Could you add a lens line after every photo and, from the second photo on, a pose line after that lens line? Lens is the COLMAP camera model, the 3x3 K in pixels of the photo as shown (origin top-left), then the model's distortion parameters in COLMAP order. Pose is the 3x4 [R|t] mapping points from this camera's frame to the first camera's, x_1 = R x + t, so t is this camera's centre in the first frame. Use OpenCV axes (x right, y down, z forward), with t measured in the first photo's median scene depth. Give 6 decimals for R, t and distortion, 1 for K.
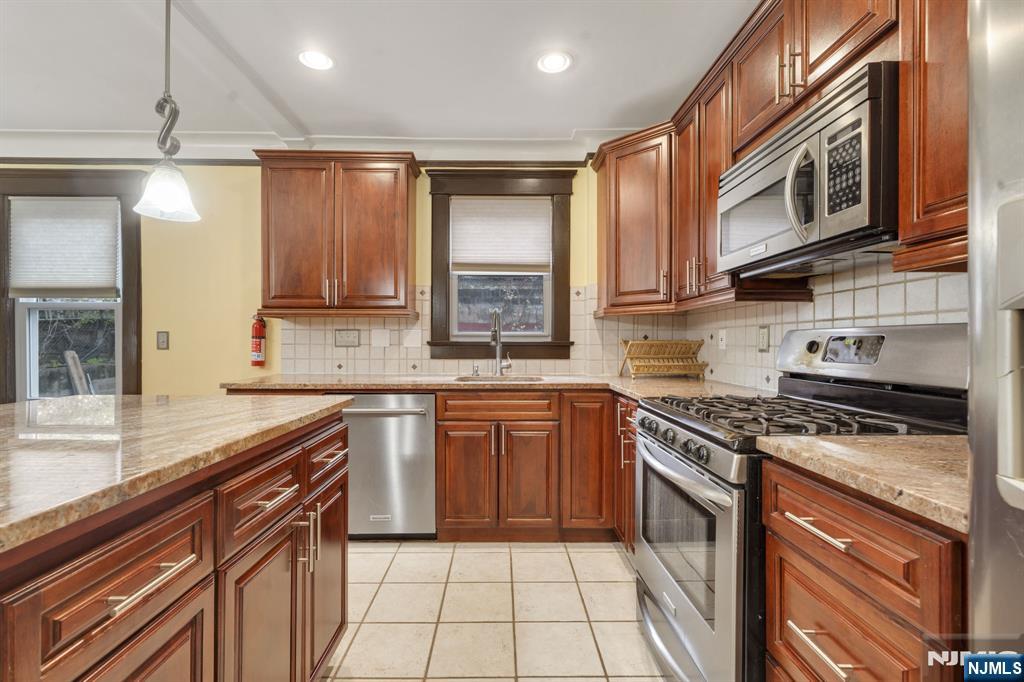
lens RADIAL K [[457.0, 0, 511.2], [0, 457.0, 336.9], [0, 0, 1]] dist [-0.001503, -0.000208]
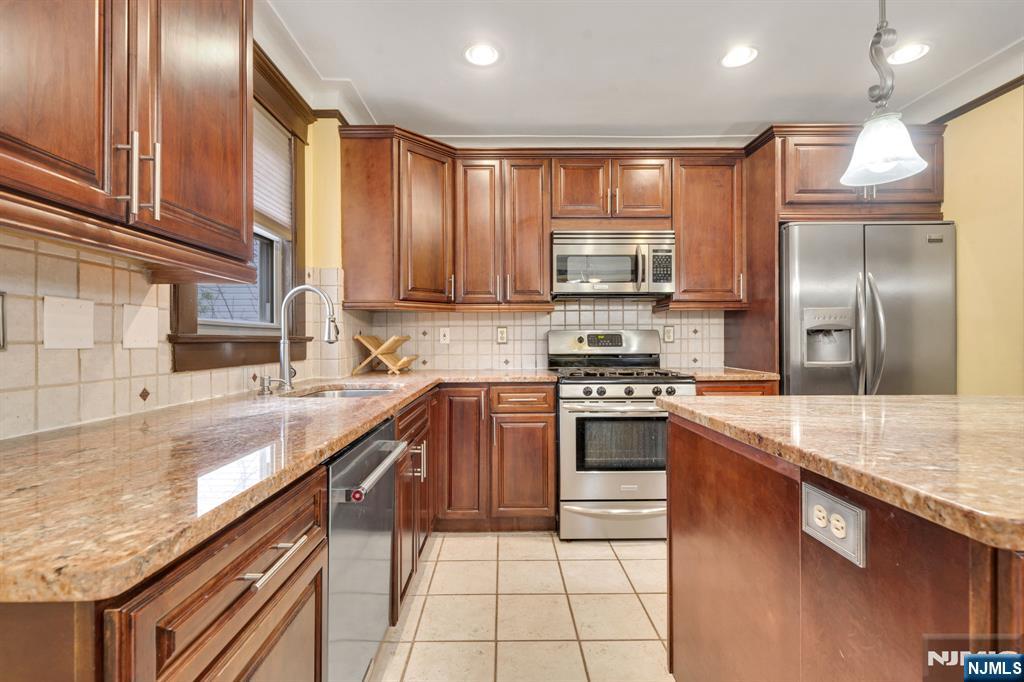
lens RADIAL K [[457.0, 0, 511.2], [0, 457.0, 336.9], [0, 0, 1]] dist [-0.001503, -0.000208]
pose [[0.005197, 0.005319, 0.999972, -0.642502], [-0.006870, 0.999962, -0.005283, 0.012190], [-0.999963, -0.006842, 0.005233, 0.666356]]
